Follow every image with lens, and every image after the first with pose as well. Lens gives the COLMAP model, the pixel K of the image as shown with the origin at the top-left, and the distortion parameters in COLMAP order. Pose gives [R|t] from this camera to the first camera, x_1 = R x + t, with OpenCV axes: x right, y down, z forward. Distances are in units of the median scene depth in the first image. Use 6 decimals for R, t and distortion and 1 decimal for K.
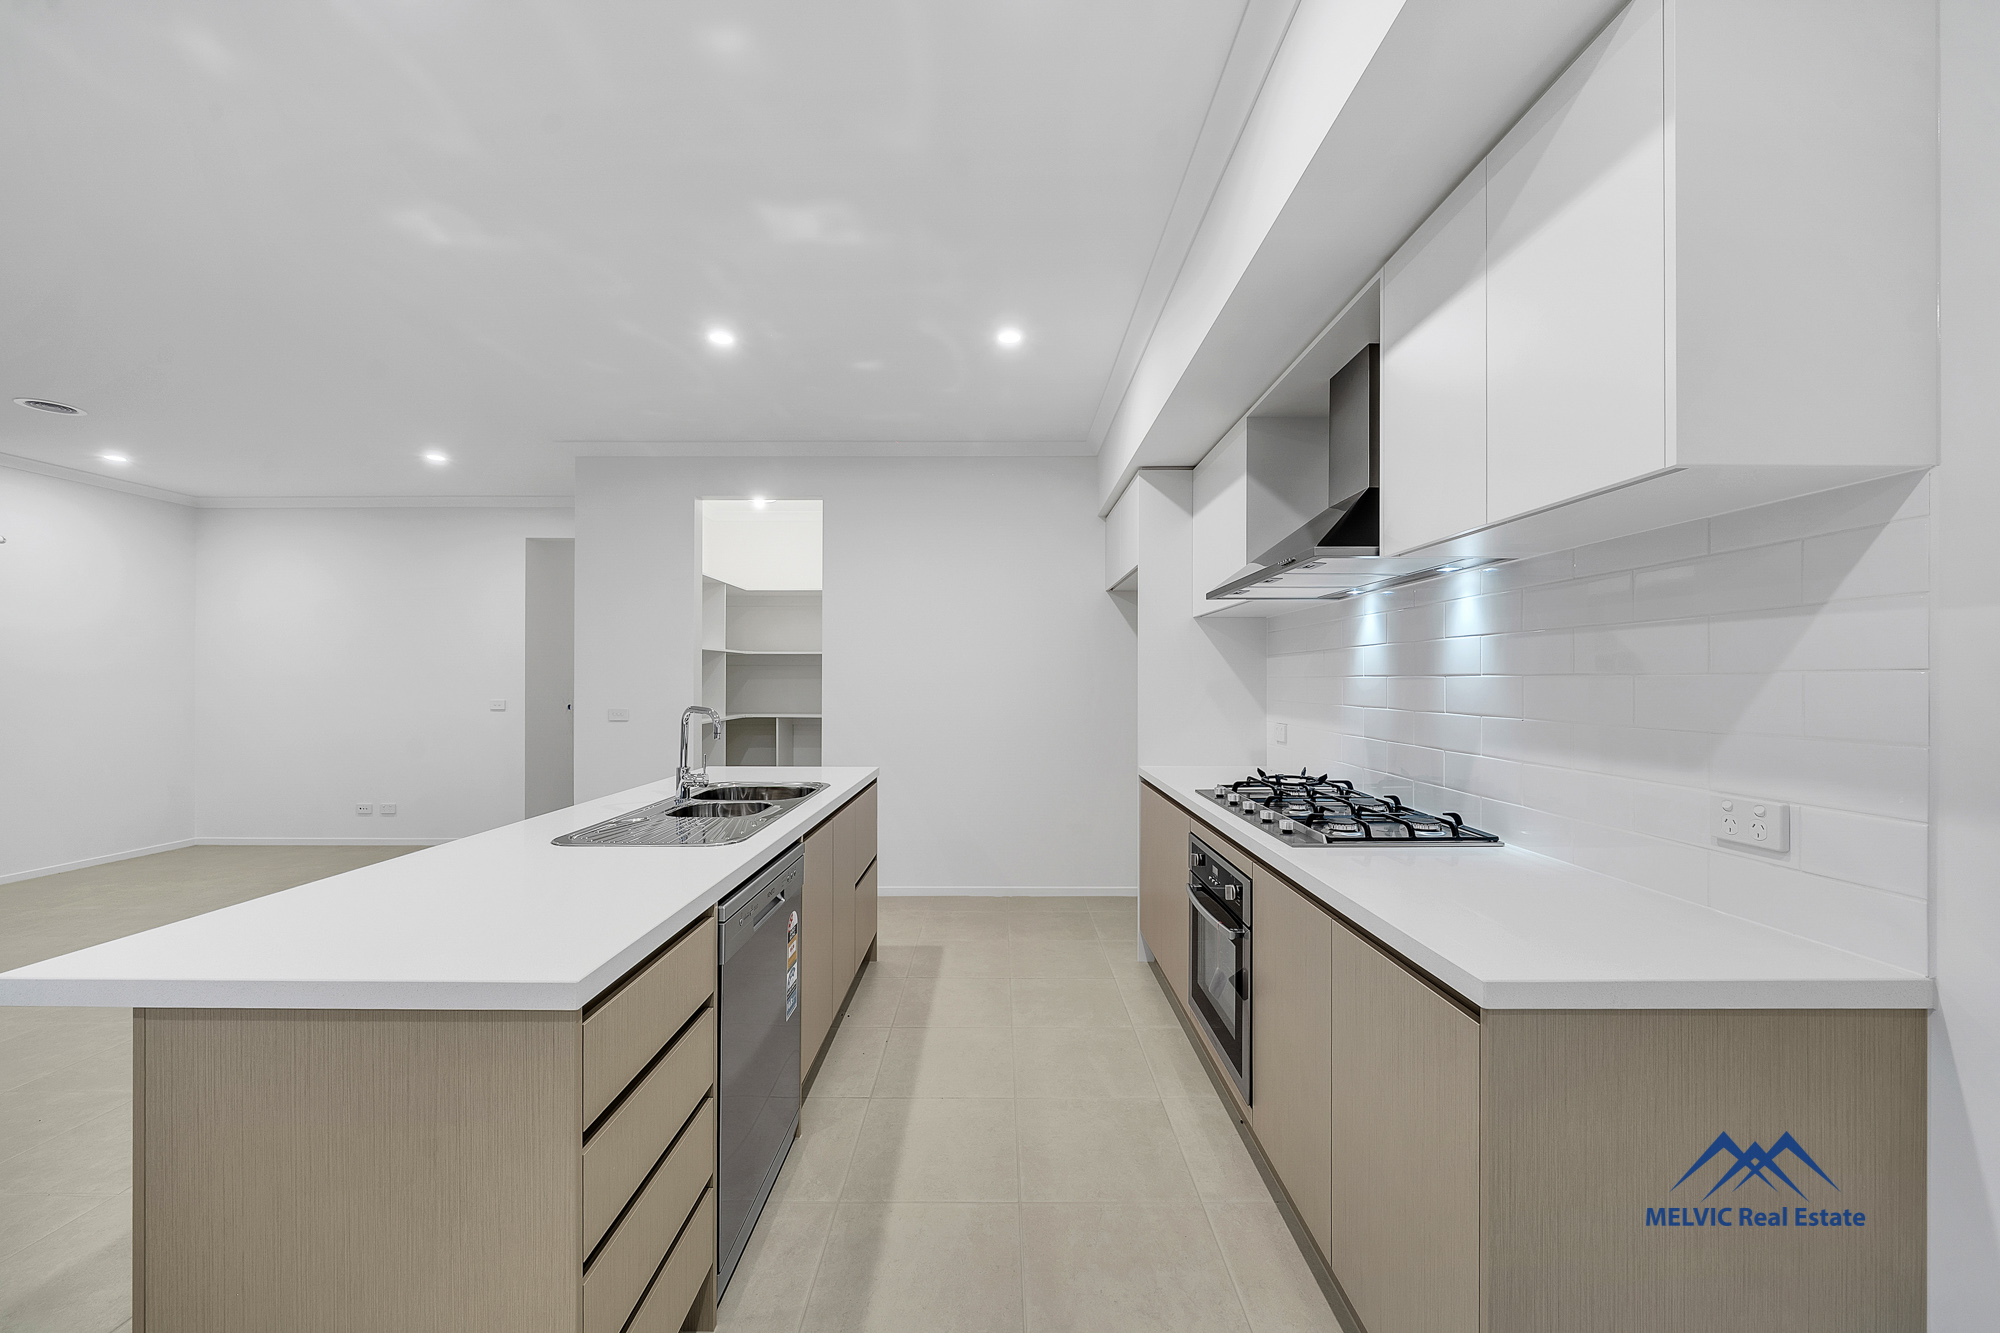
lens RADIAL K [[726.4, 0, 996.4], [0, 726.4, 676.6], [0, 0, 1]] dist [-0.000089, 0.000140]
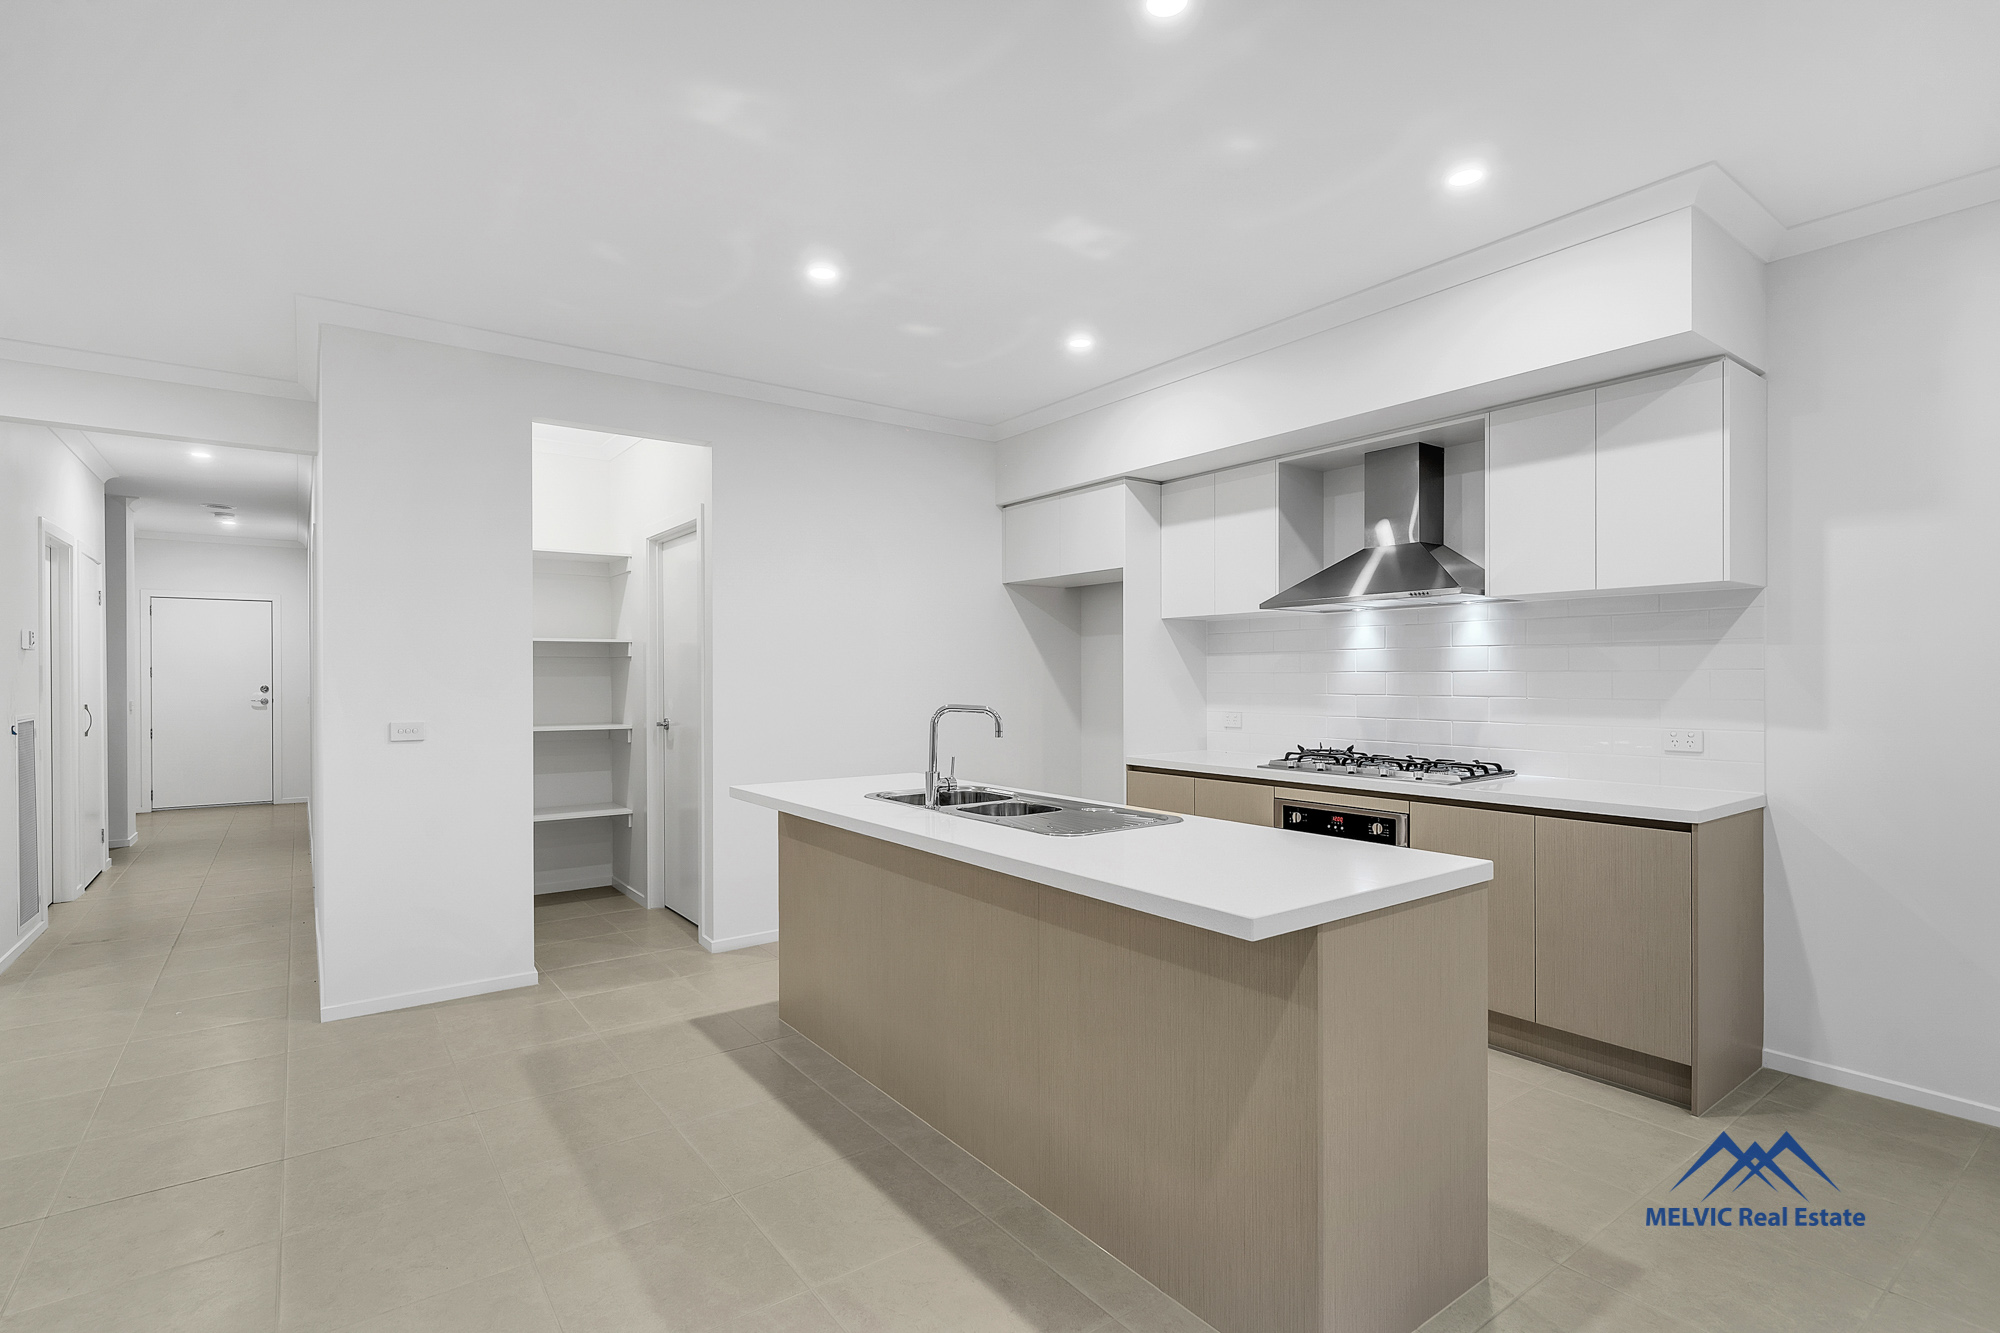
lens RADIAL K [[949.6, 0, 1002.6], [0, 949.6, 679.6], [0, 0, 1]] dist [-0.000495, 0.001737]
pose [[0.803312, -0.007009, 0.595517, -1.083845], [0.001641, 0.999953, 0.009556, -0.003985], [-0.595556, -0.006700, 0.803286, -0.020681]]
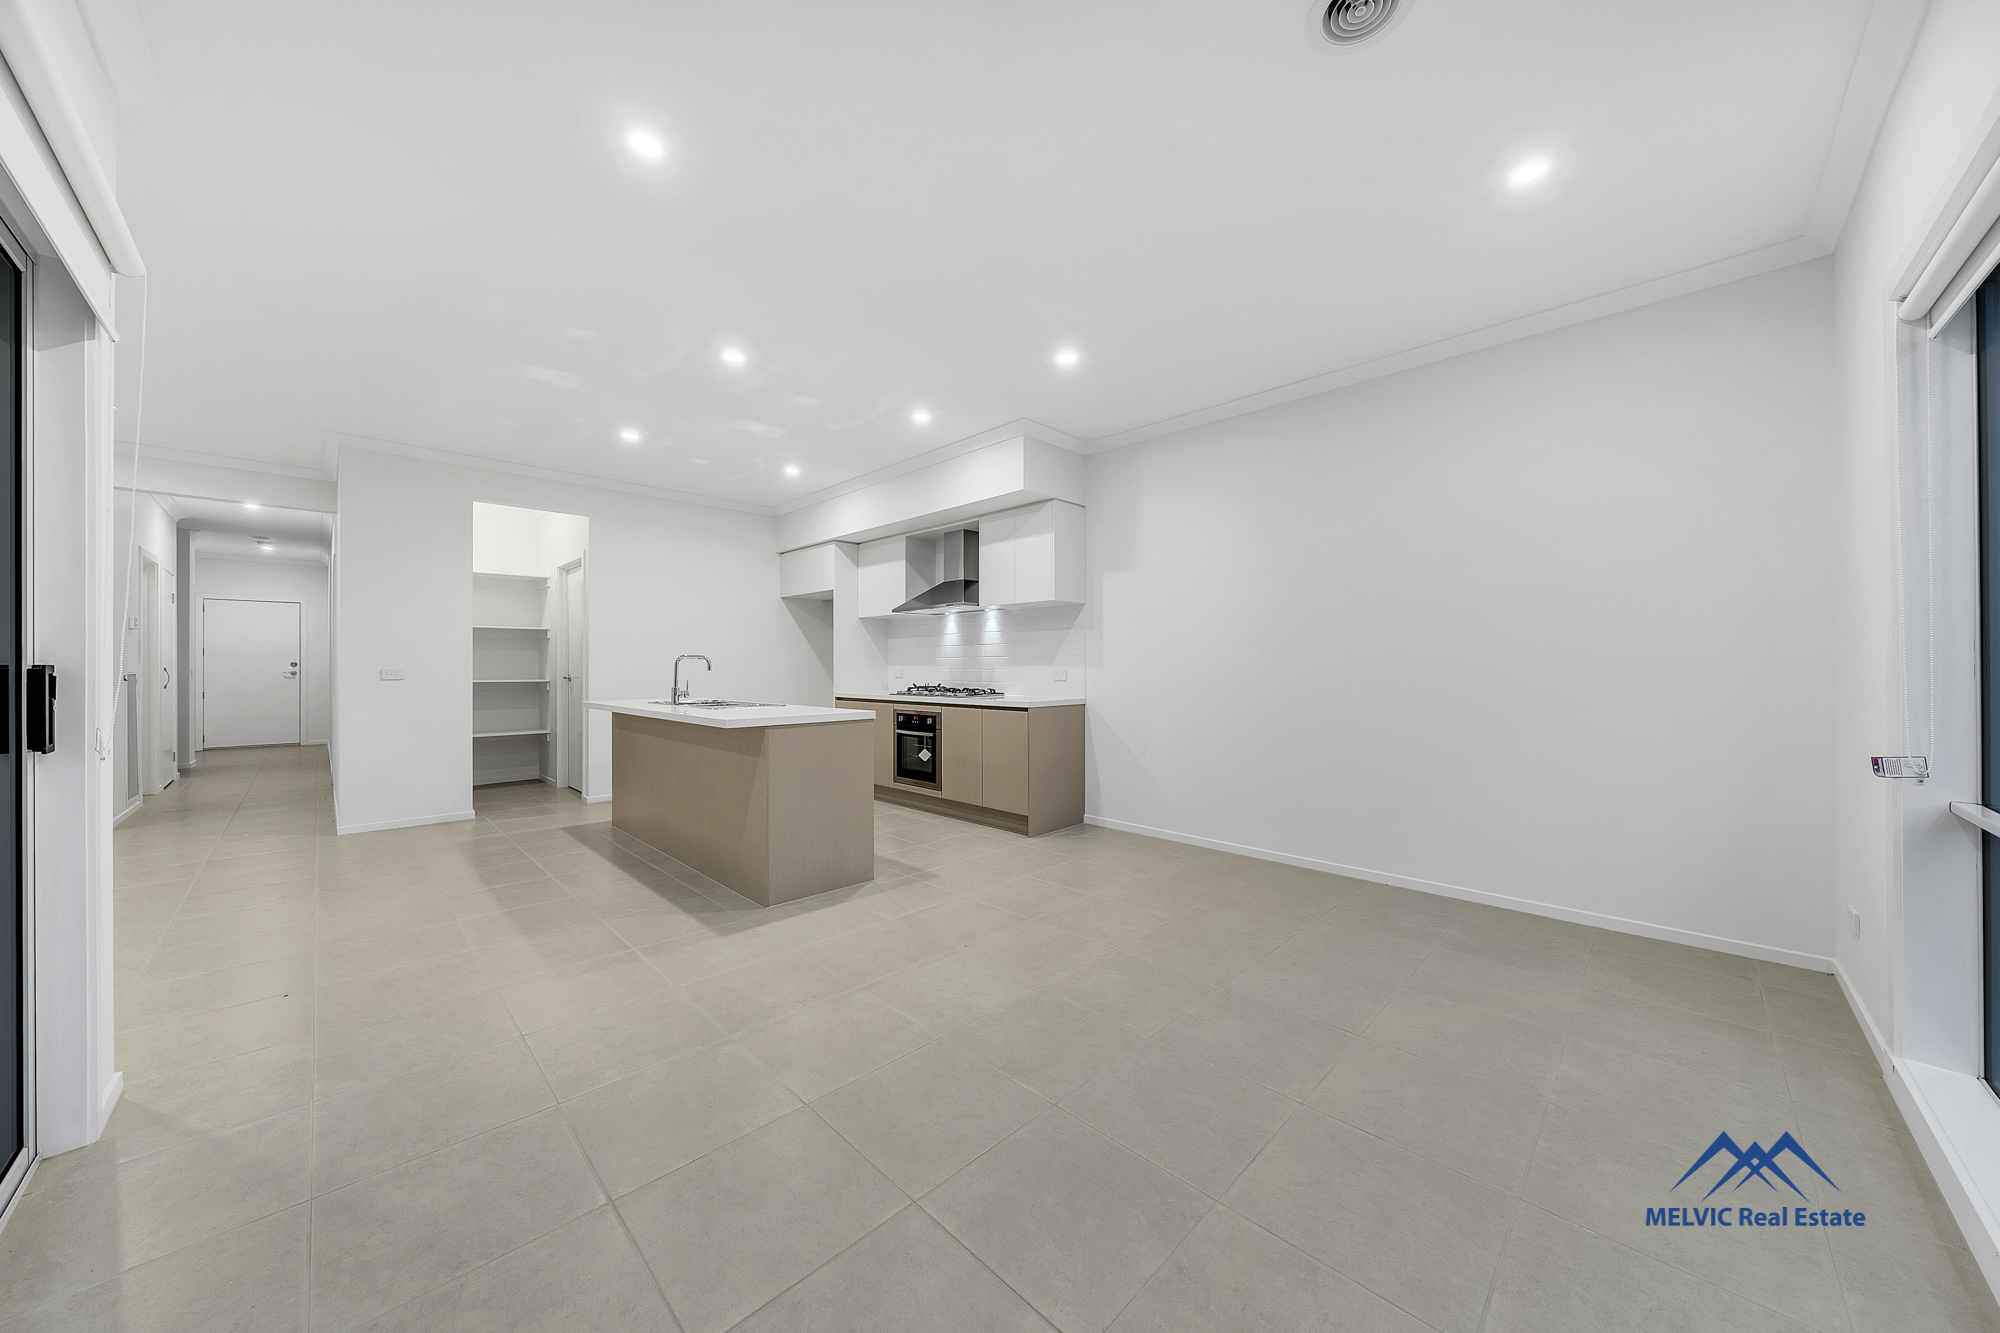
lens RADIAL K [[679.7, 0, 999.4], [0, 679.7, 665.1], [0, 0, 1]] dist [-0.001724, -0.000596]
pose [[0.705608, -0.002371, 0.708599, -1.094411], [0.000136, 0.999995, 0.003210, 0.060855], [-0.708603, -0.002169, 0.705604, -0.844342]]
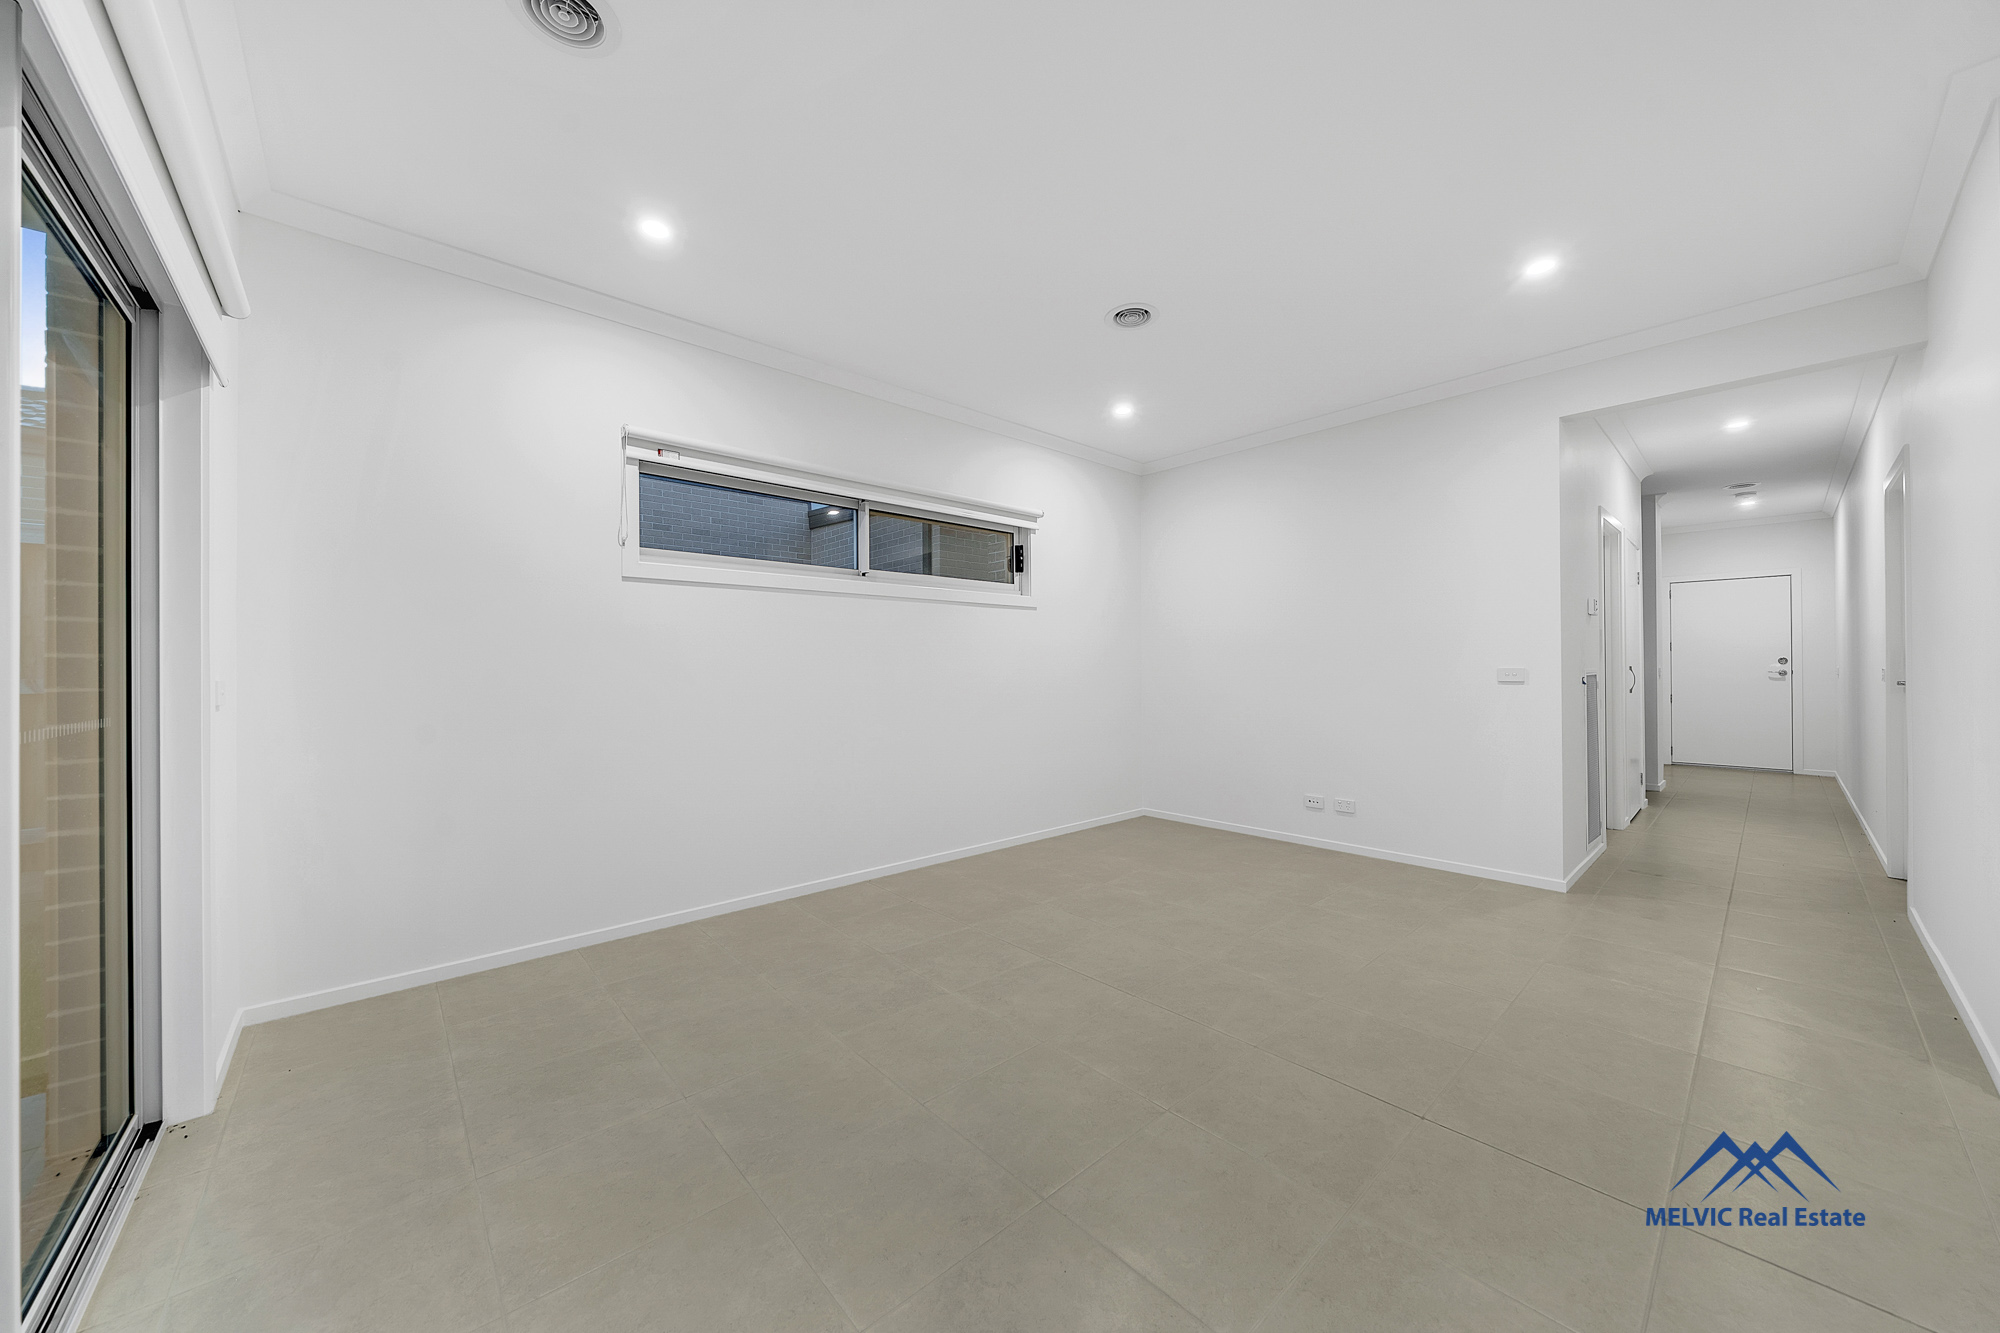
lens RADIAL K [[726.4, 0, 1007.6], [0, 726.4, 663.4], [0, 0, 1]] dist [-0.000089, 0.000140]
pose [[0.685621, -0.008835, -0.727905, -1.211616], [0.009361, 0.999951, -0.003320, 0.059611], [0.727899, -0.004538, 0.685670, 0.448918]]
